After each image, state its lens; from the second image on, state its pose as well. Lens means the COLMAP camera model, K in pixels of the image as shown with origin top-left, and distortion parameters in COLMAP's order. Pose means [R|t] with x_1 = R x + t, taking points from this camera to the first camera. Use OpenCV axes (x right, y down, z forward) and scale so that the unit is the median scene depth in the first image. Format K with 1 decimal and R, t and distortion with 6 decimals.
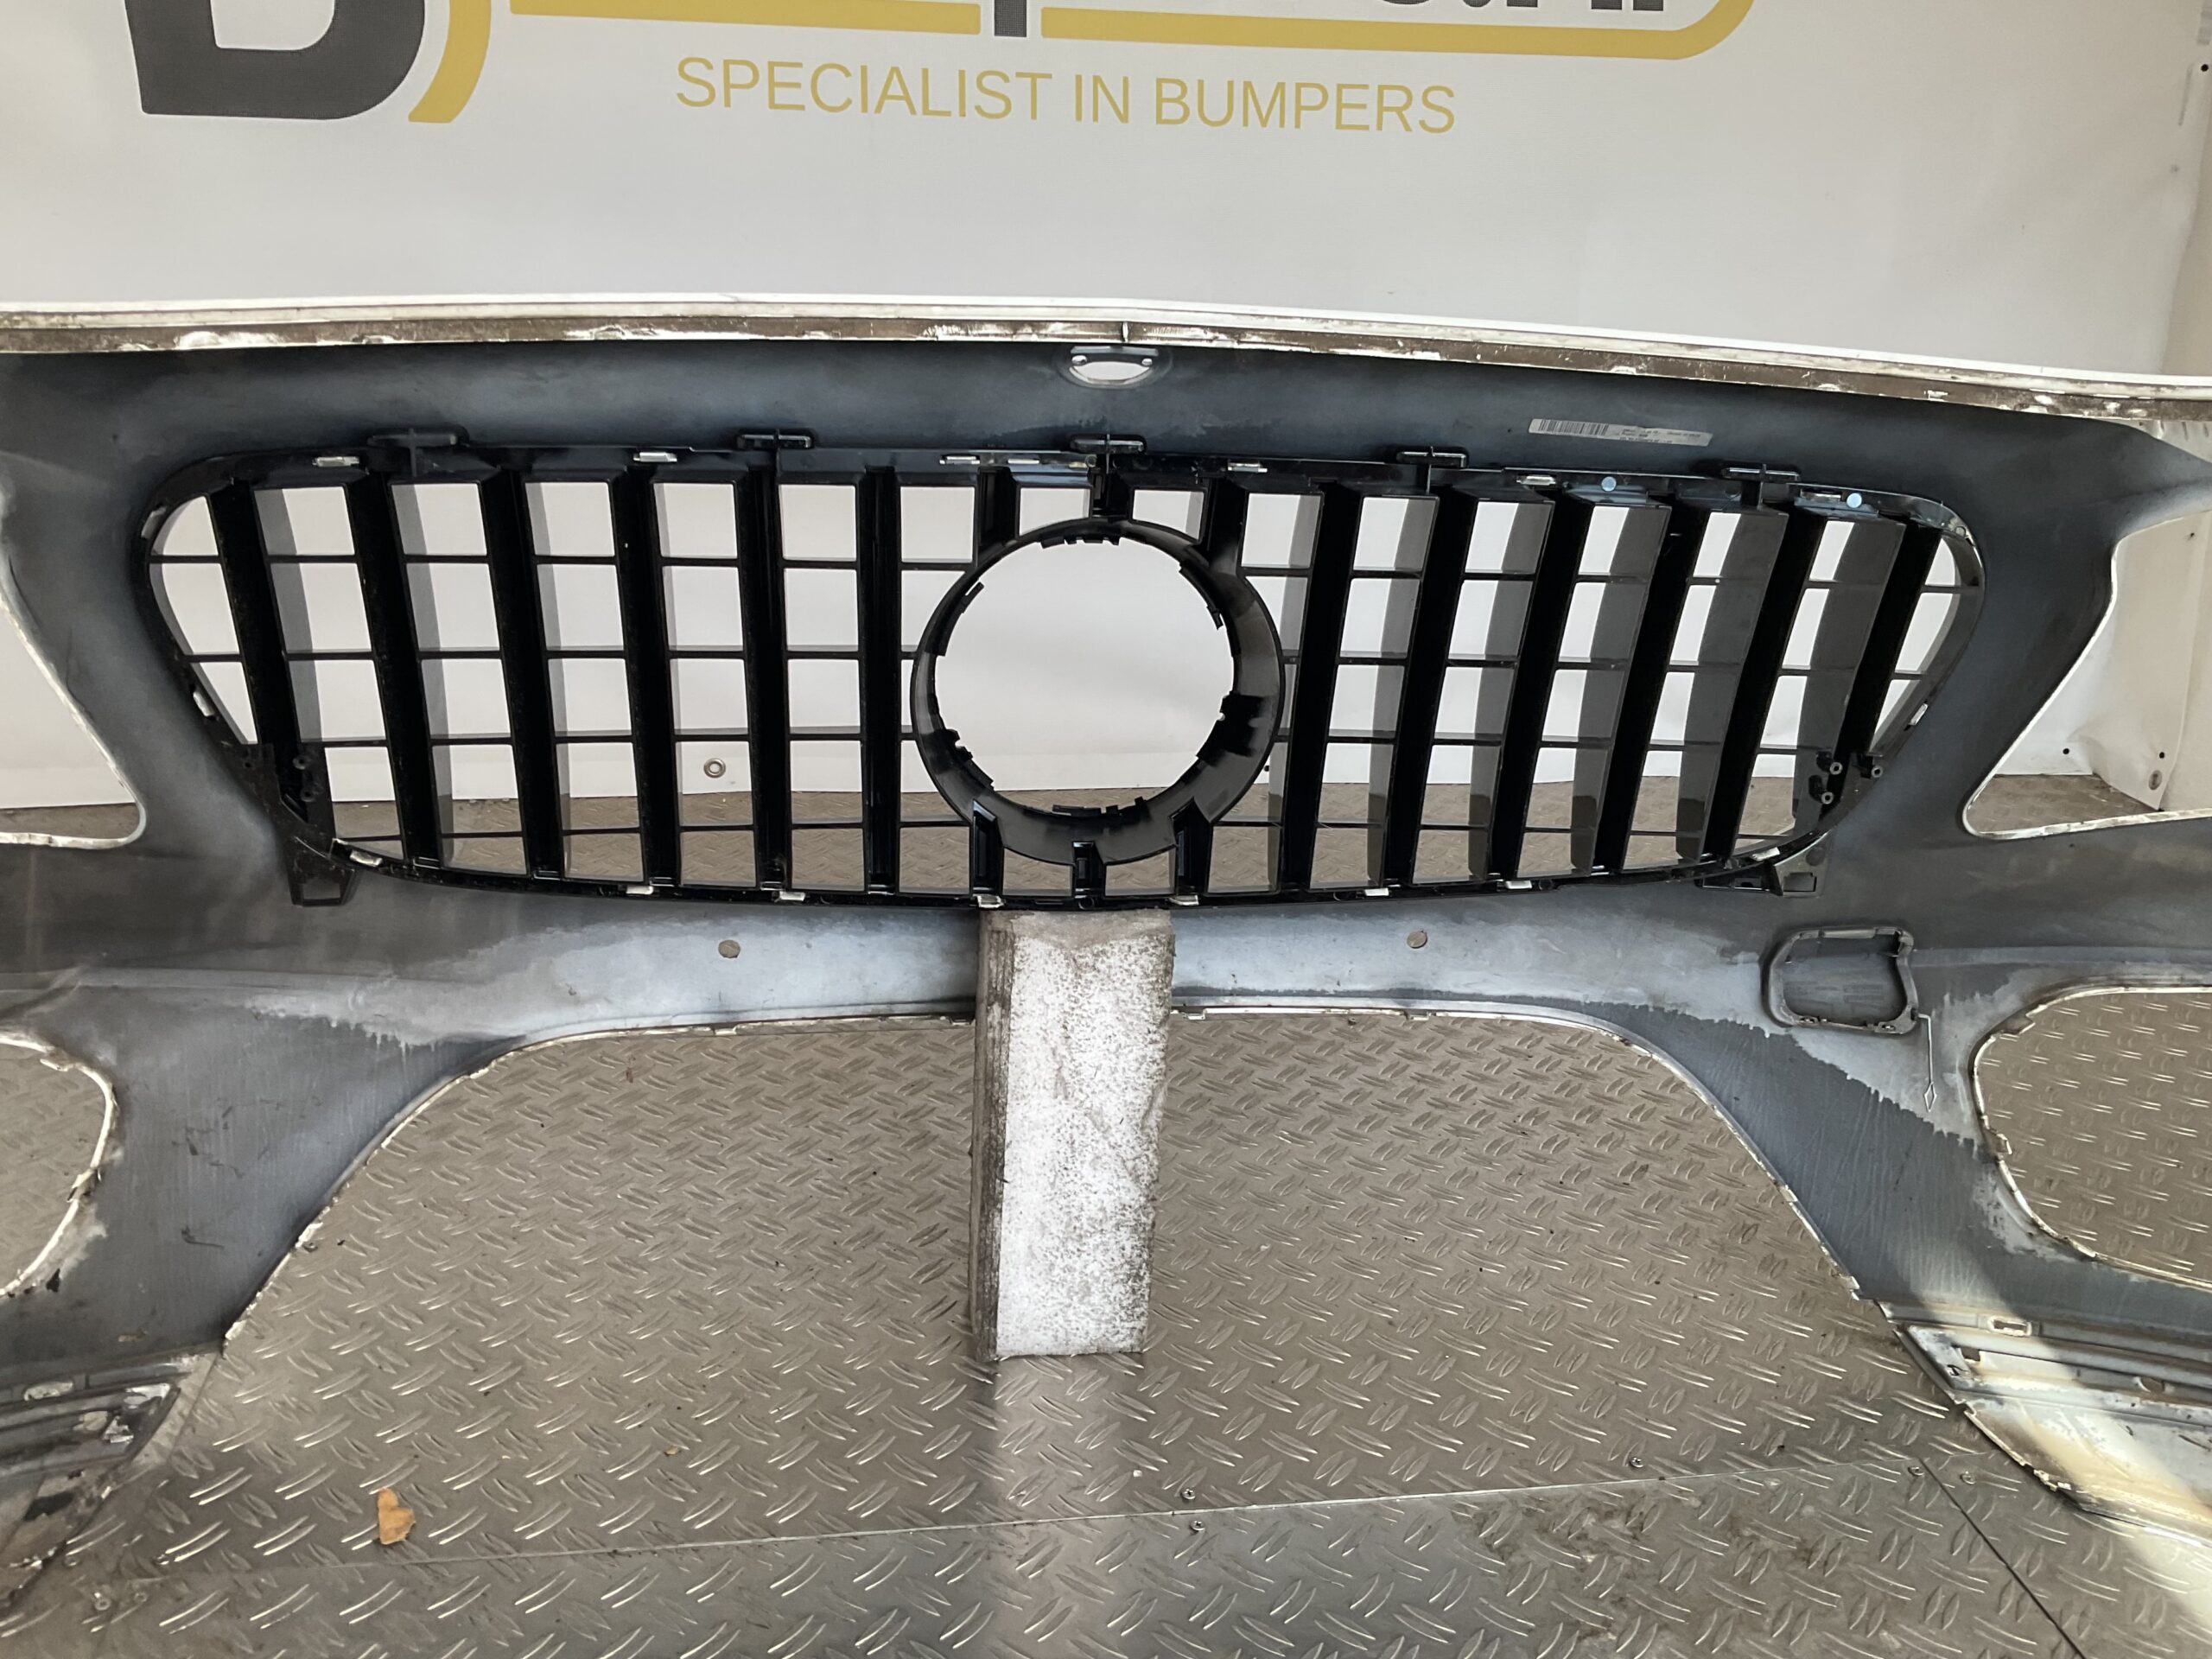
lens RADIAL K [[1833.0, 0, 1090.9], [0, 1833.0, 827.6], [0, 0, 1]] dist [0.081963, -0.157282]
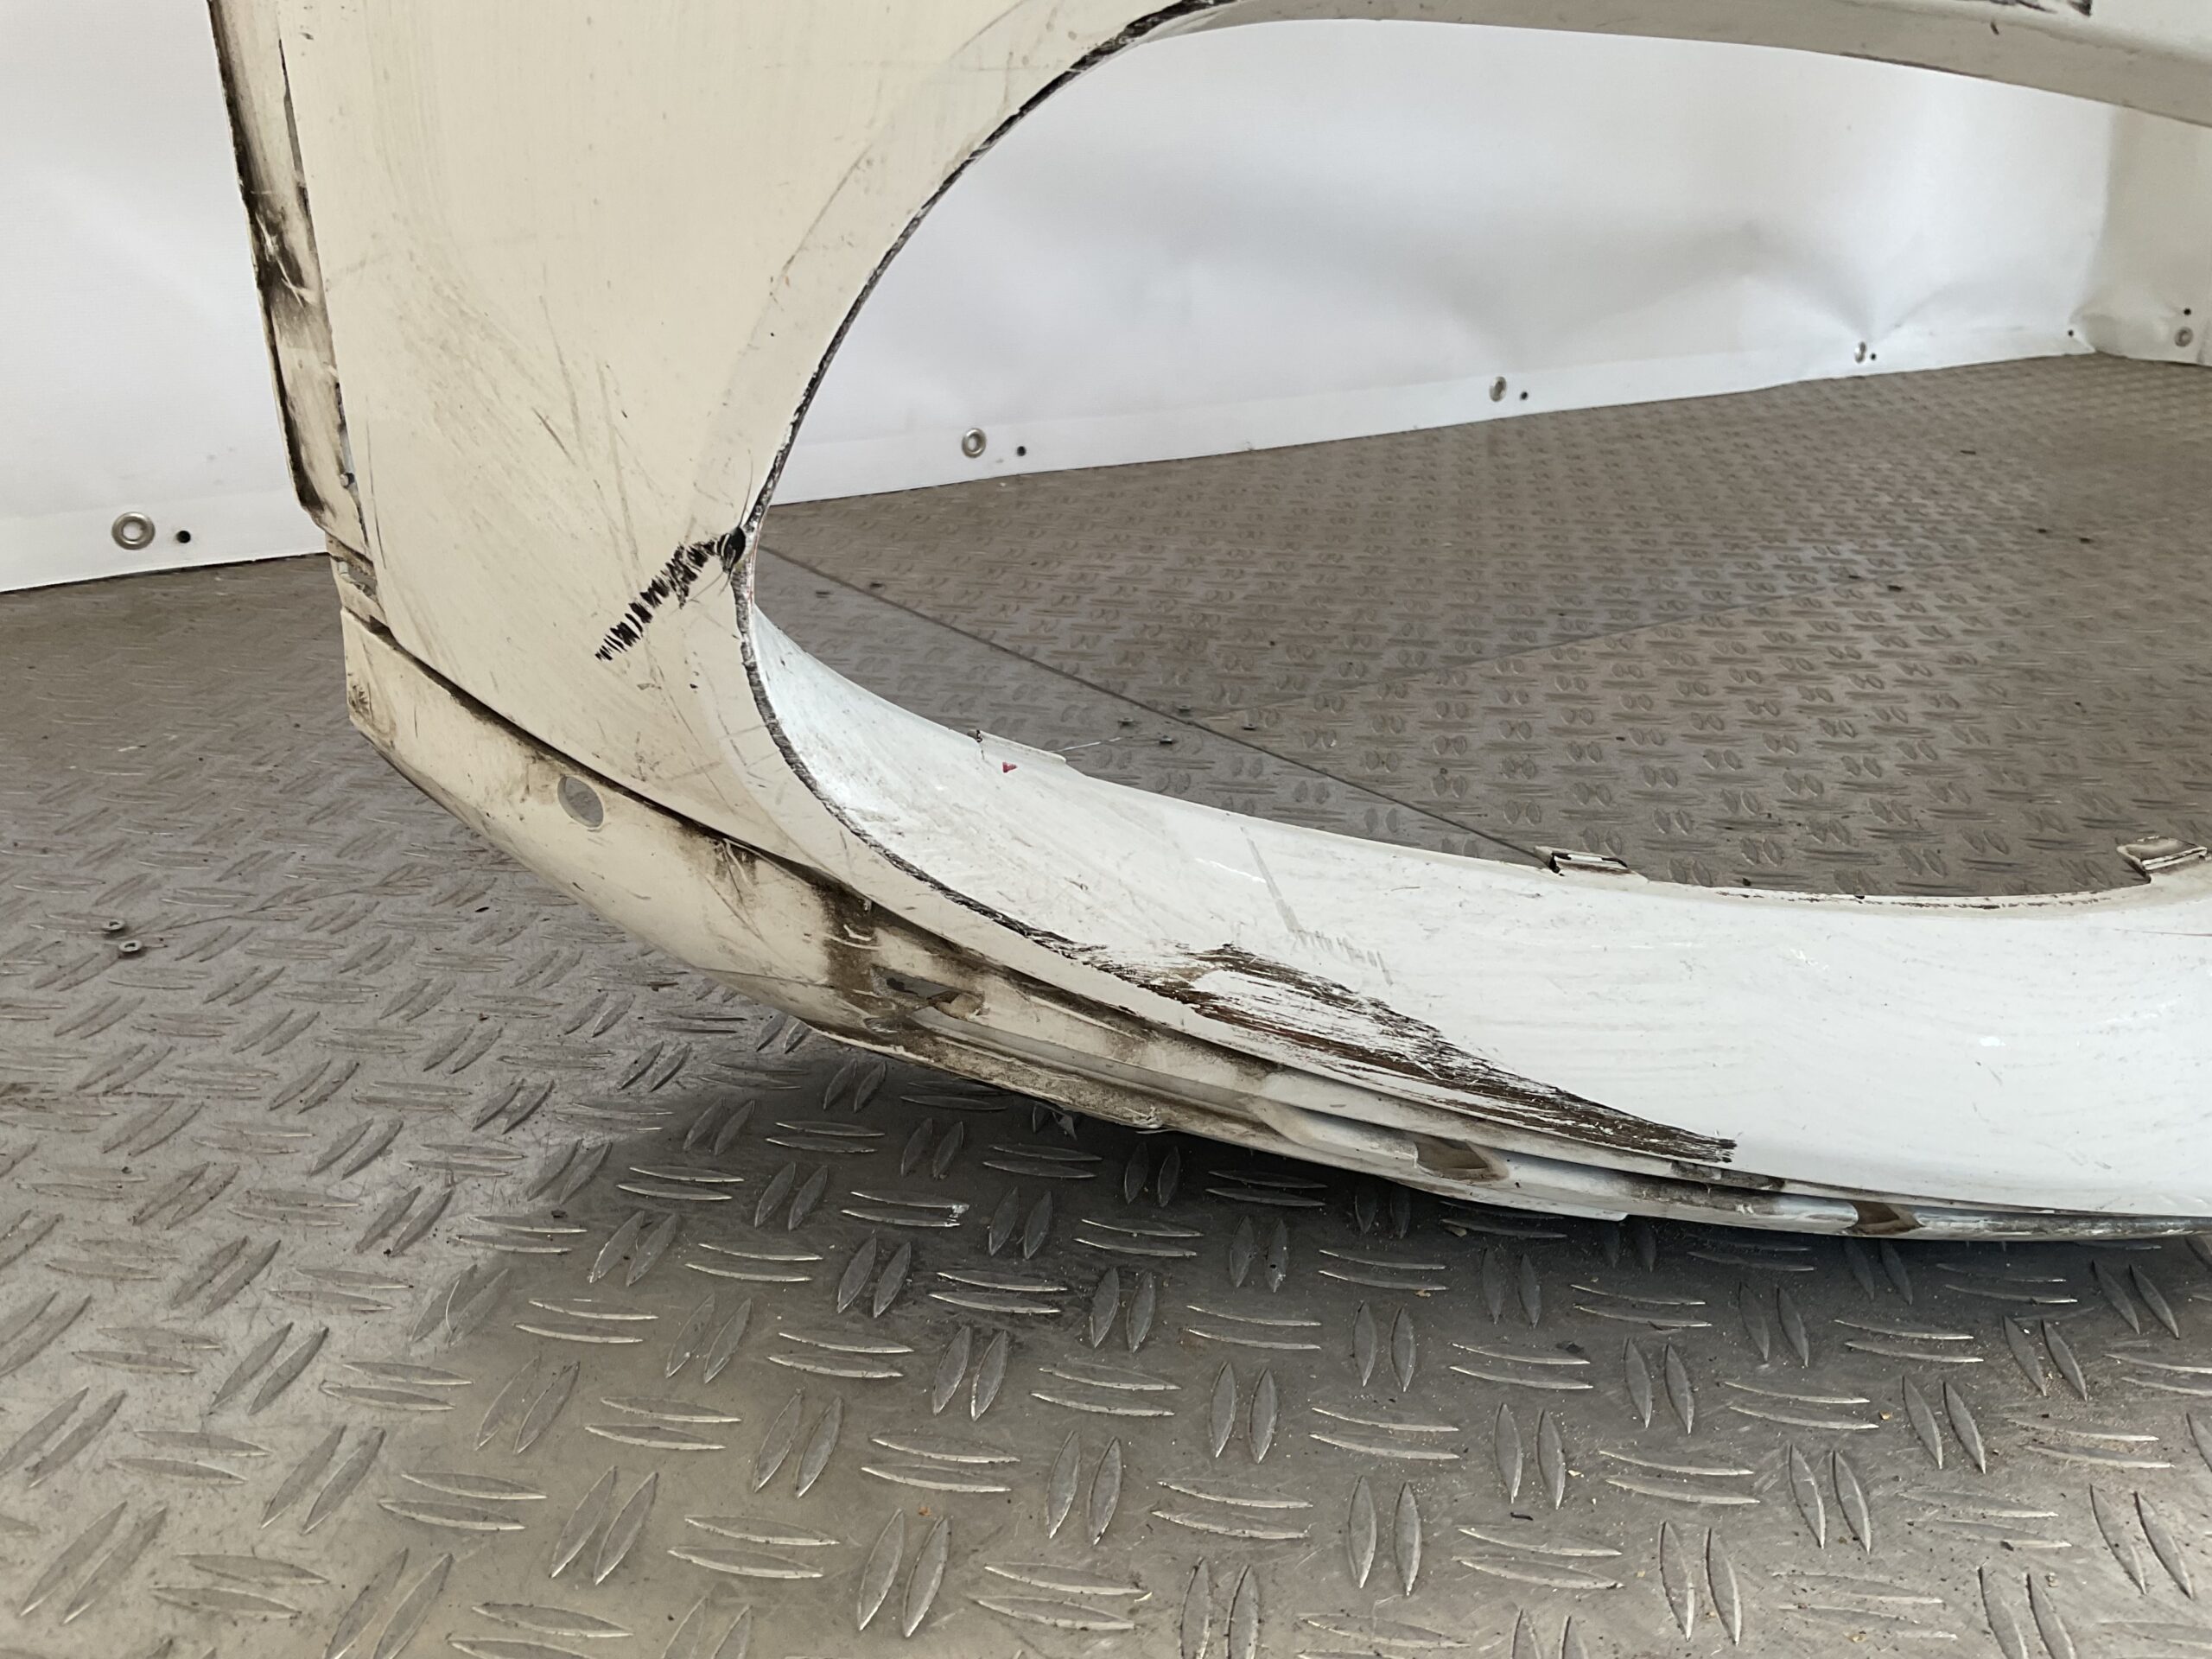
lens RADIAL K [[1833.0, 0, 1110.5], [0, 1833.0, 823.5], [0, 0, 1]] dist [0.081963, -0.157282]
pose [[0.884391, -0.186511, 0.427862, -0.888080], [0.180577, 0.982032, 0.054828, 0.149892], [-0.430400, 0.028772, 0.902180, 0.609555]]
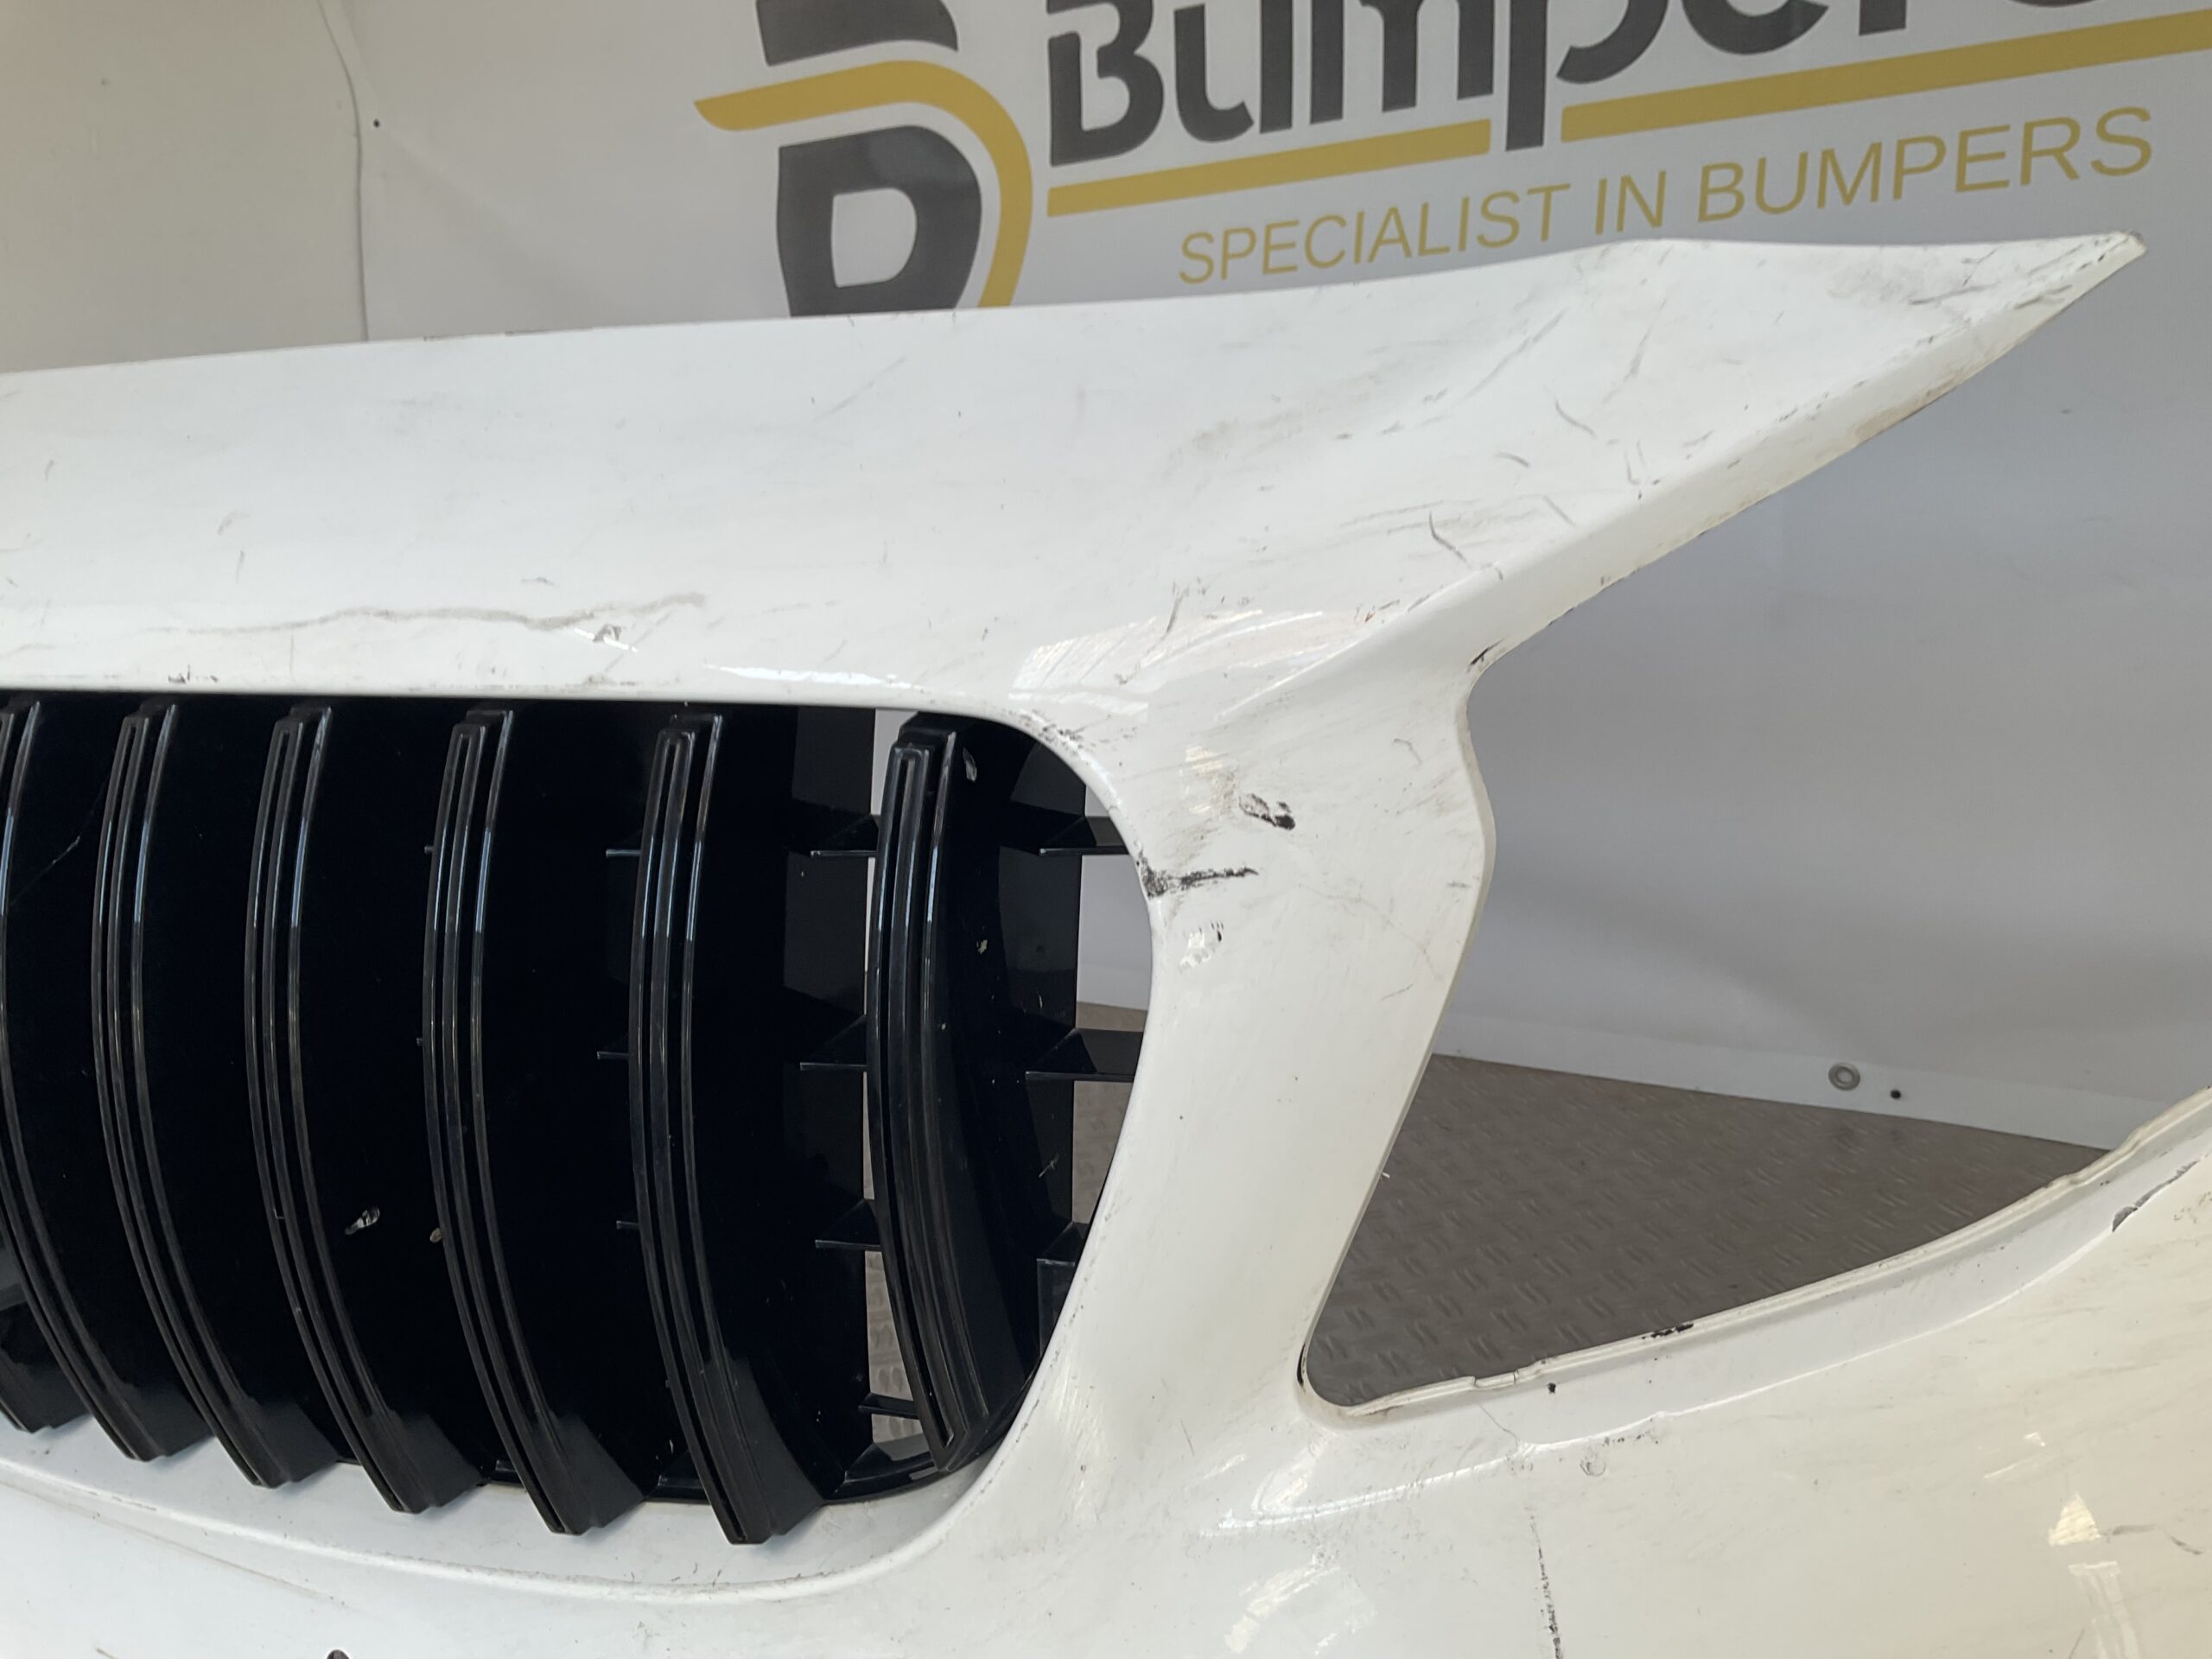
lens RADIAL K [[1833.0, 0, 1117.3], [0, 1833.0, 834.7], [0, 0, 1]] dist [0.081963, -0.157282]
pose [[0.747902, 0.061593, -0.660946, 0.624037], [-0.152395, 0.985023, -0.080652, -0.053328], [0.646080, 0.161044, 0.746087, 0.516230]]
